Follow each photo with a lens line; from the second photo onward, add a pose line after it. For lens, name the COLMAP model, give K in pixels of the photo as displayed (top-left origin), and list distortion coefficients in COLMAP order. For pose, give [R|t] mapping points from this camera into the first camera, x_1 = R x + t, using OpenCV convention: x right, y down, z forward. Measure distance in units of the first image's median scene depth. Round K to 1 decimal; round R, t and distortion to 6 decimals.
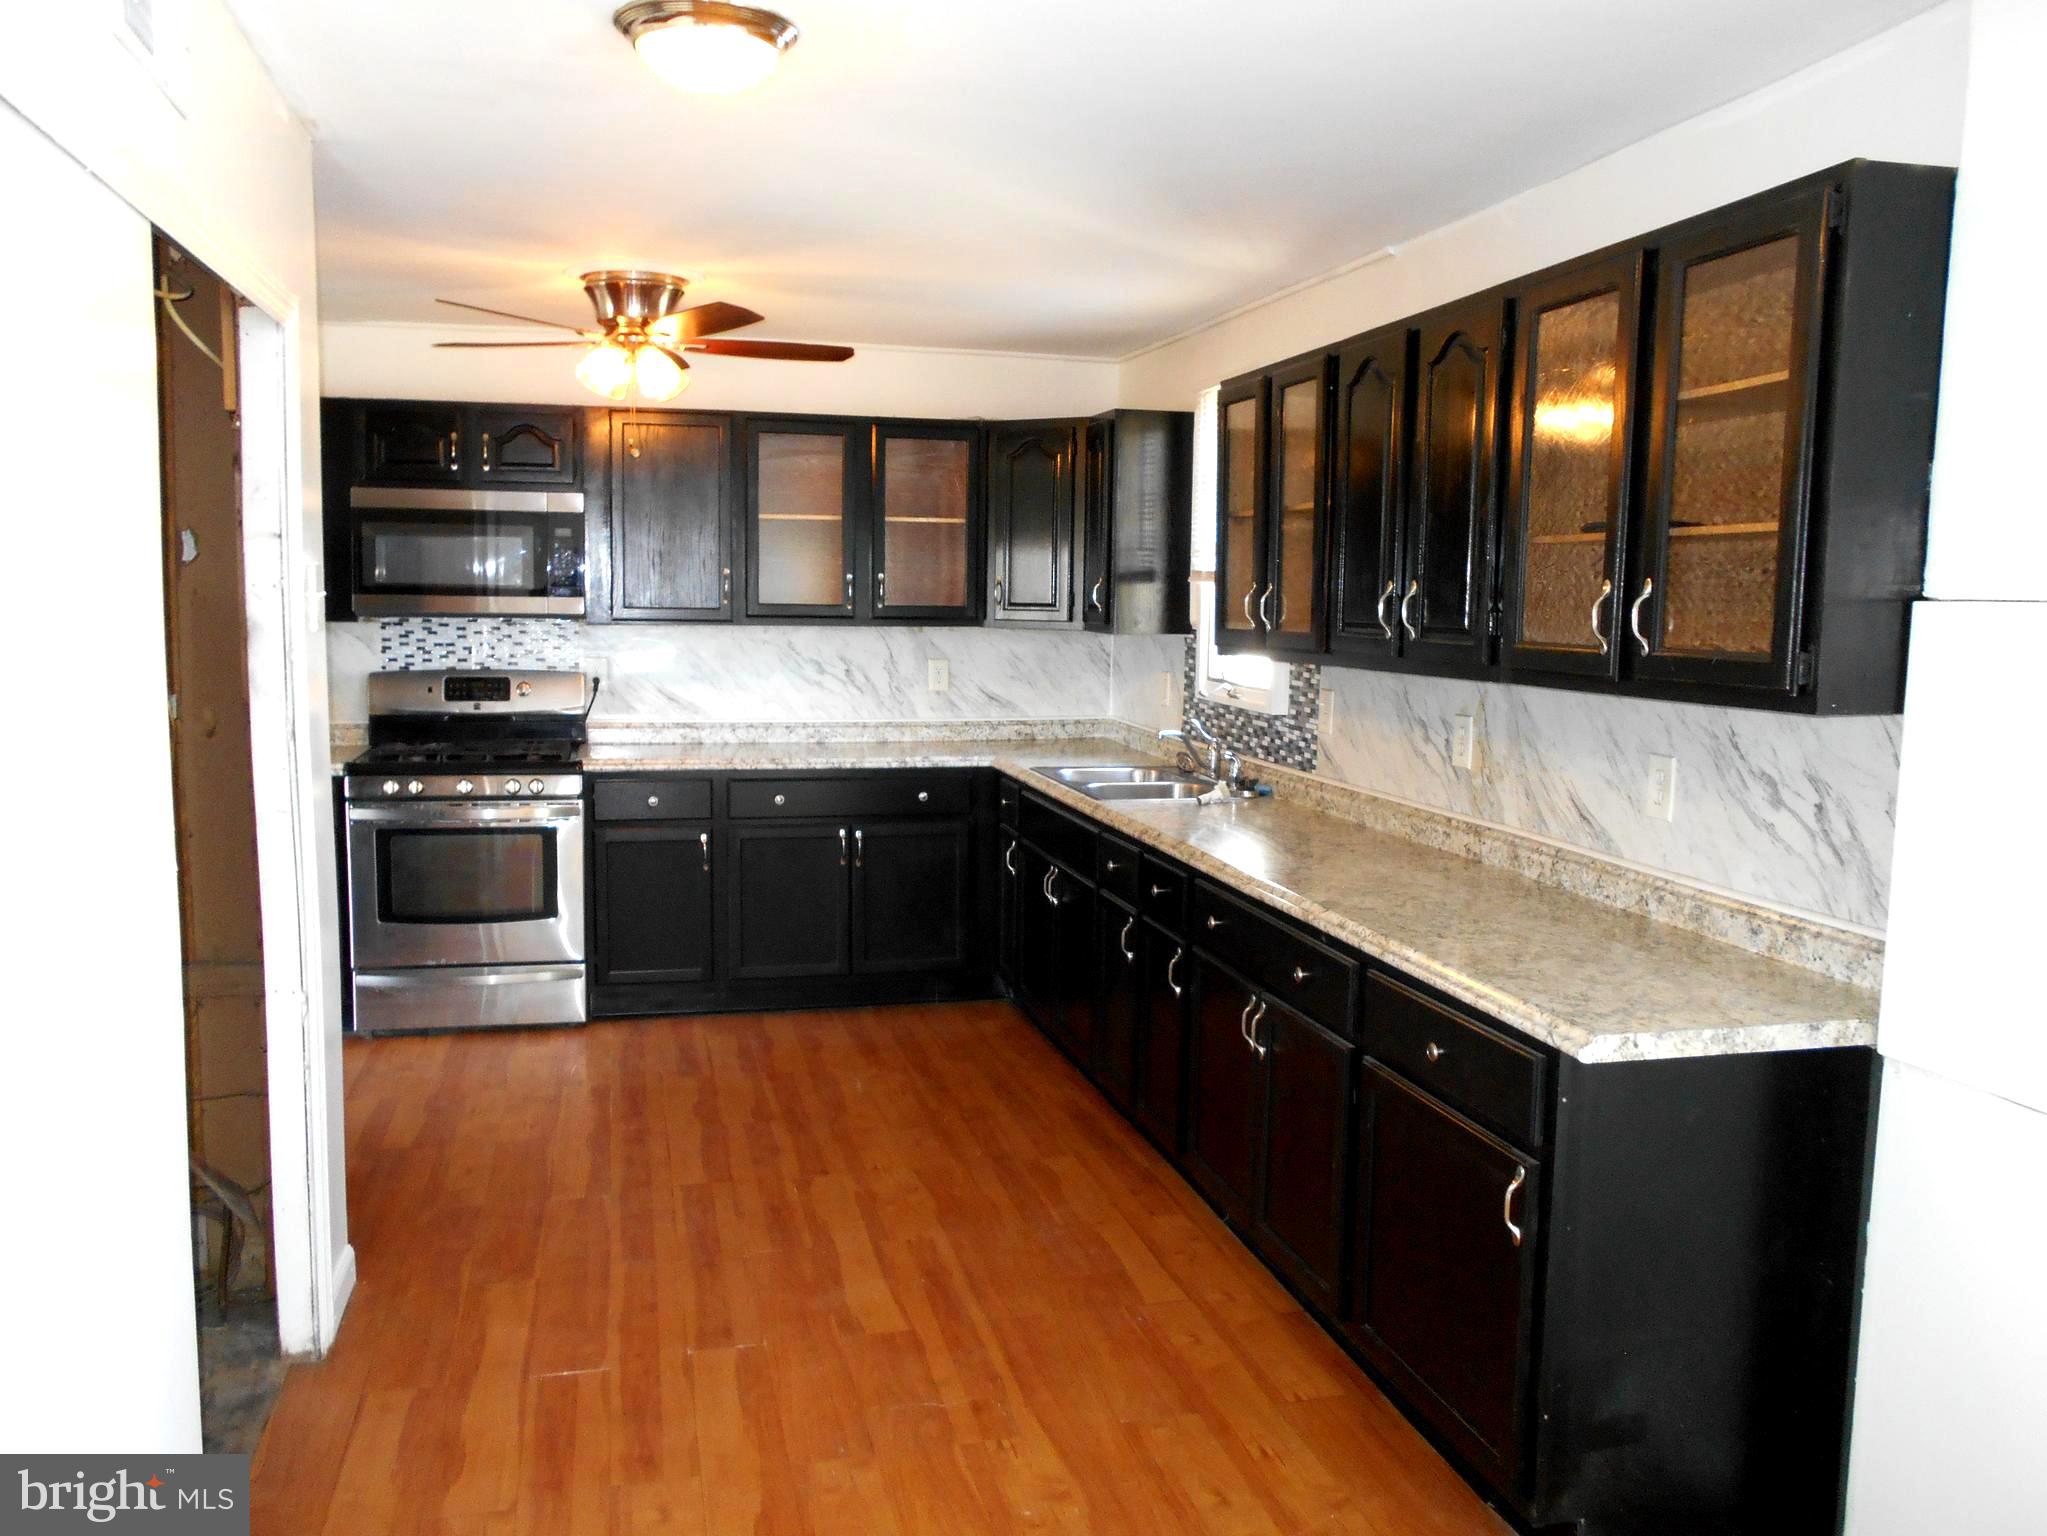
lens RADIAL K [[1562.0, 0, 1023.5], [0, 1562.0, 768.0], [0, 0, 1]] dist [-0.046753, 0.002363]
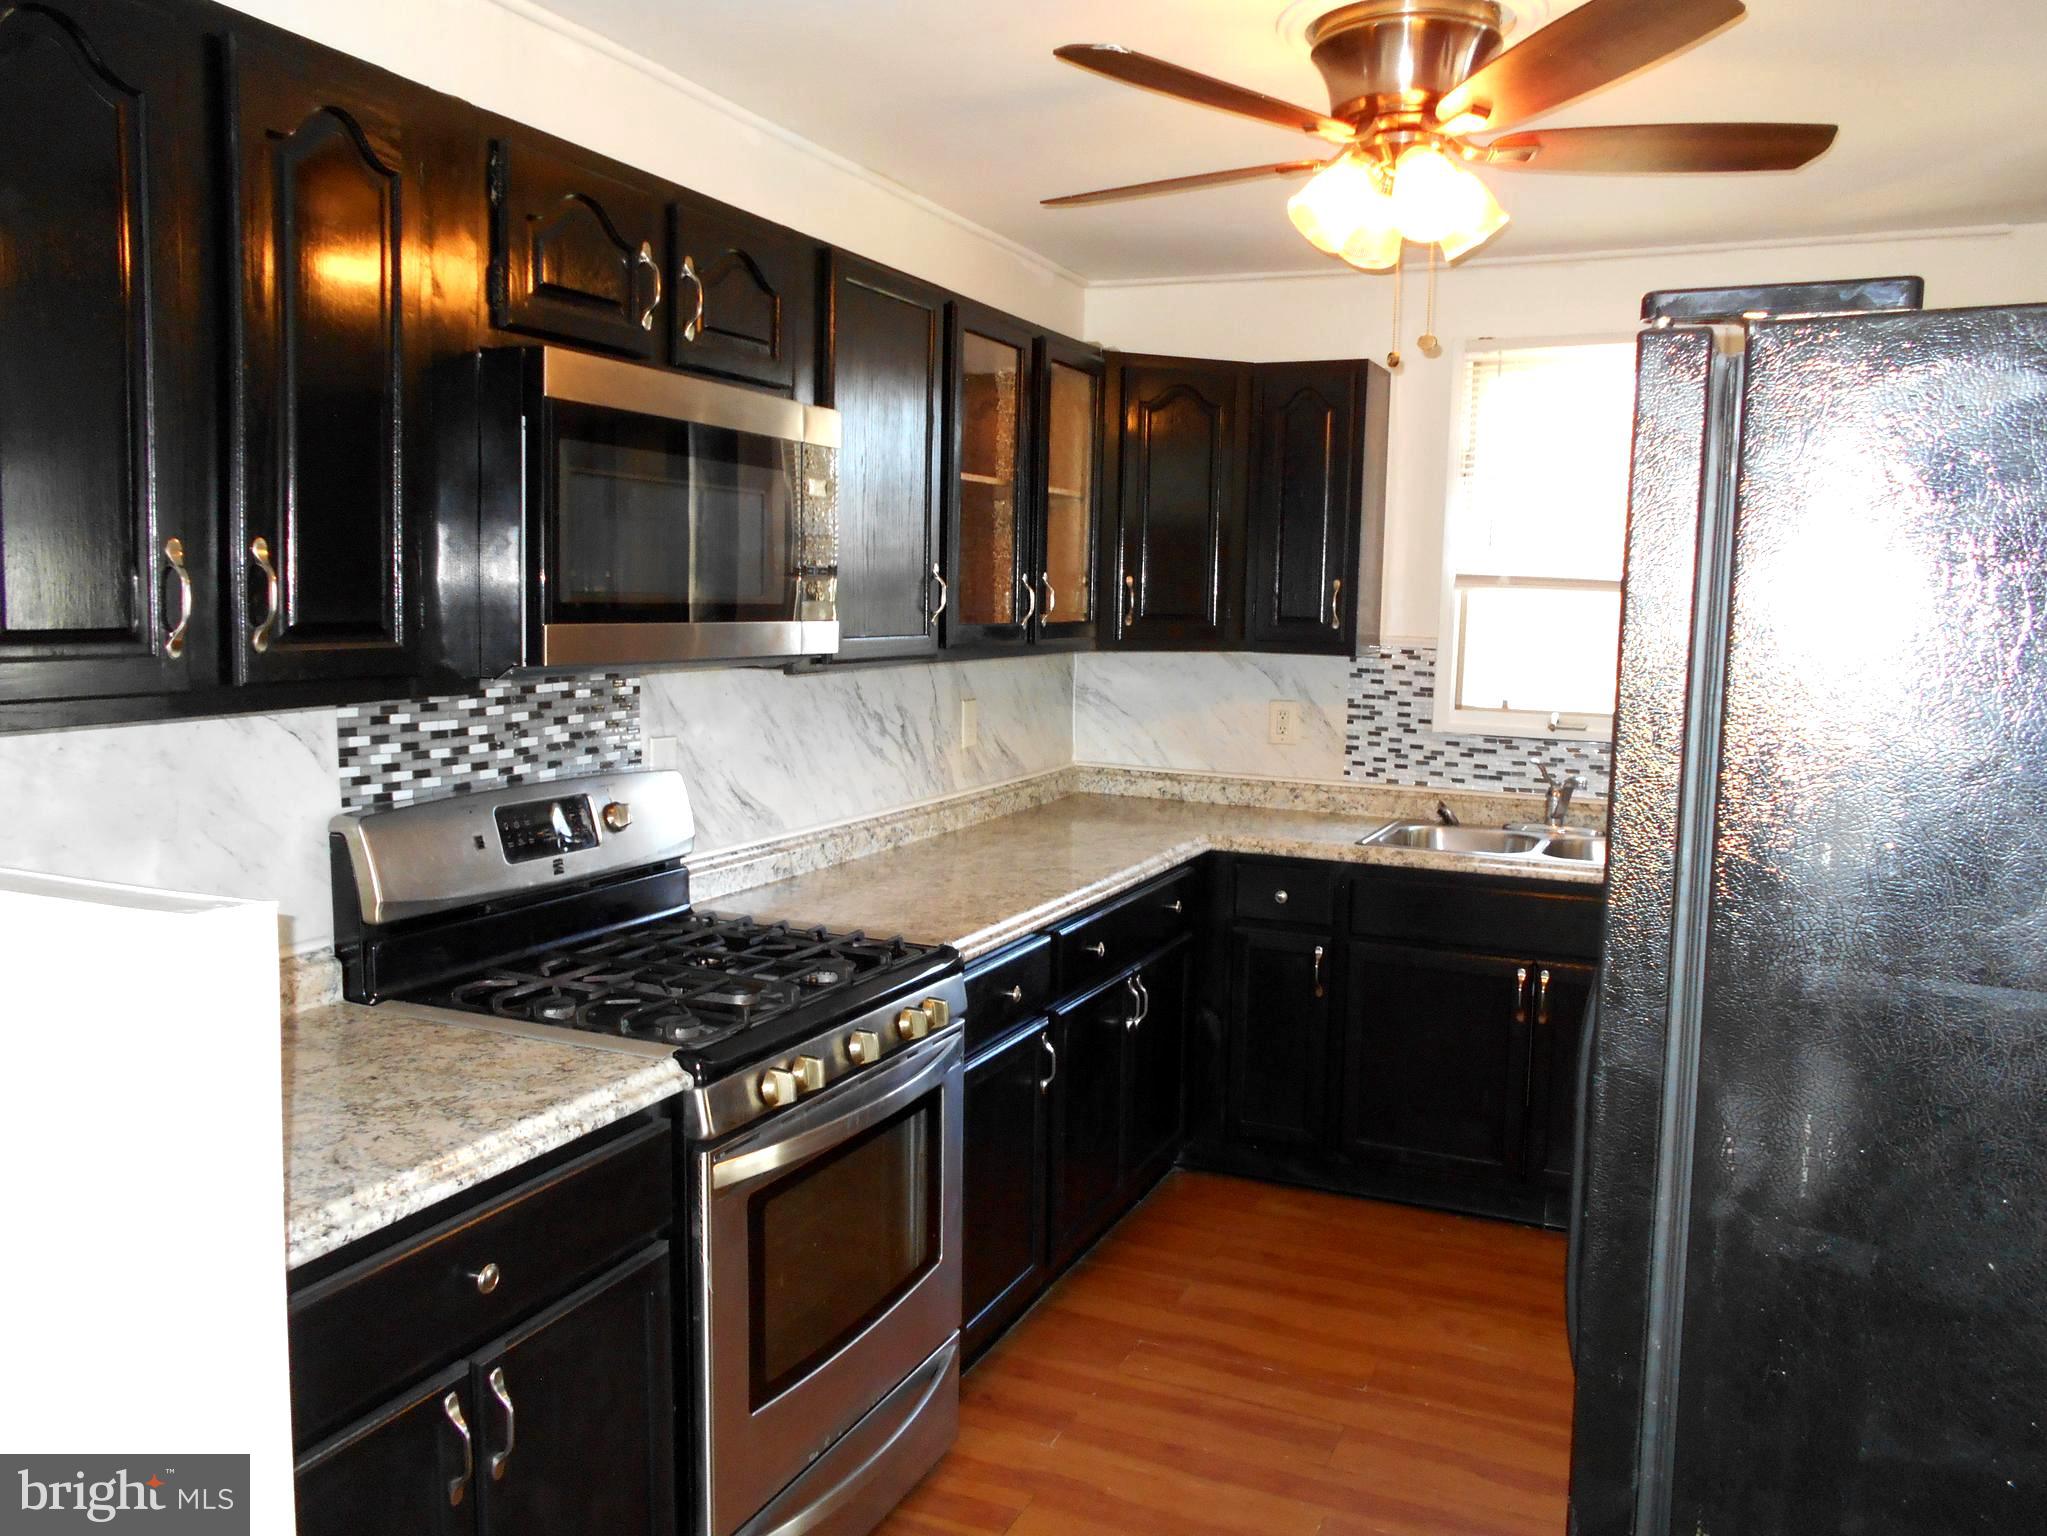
lens RADIAL K [[1650.2, 0, 1021.1], [0, 1650.2, 732.4], [0, 0, 1]] dist [0.002142, 0.001767]
pose [[0.616909, -0.080567, 0.782900, -0.691558], [0.073813, 0.996285, 0.044363, -0.096554], [-0.783566, 0.030420, 0.620564, 0.640569]]
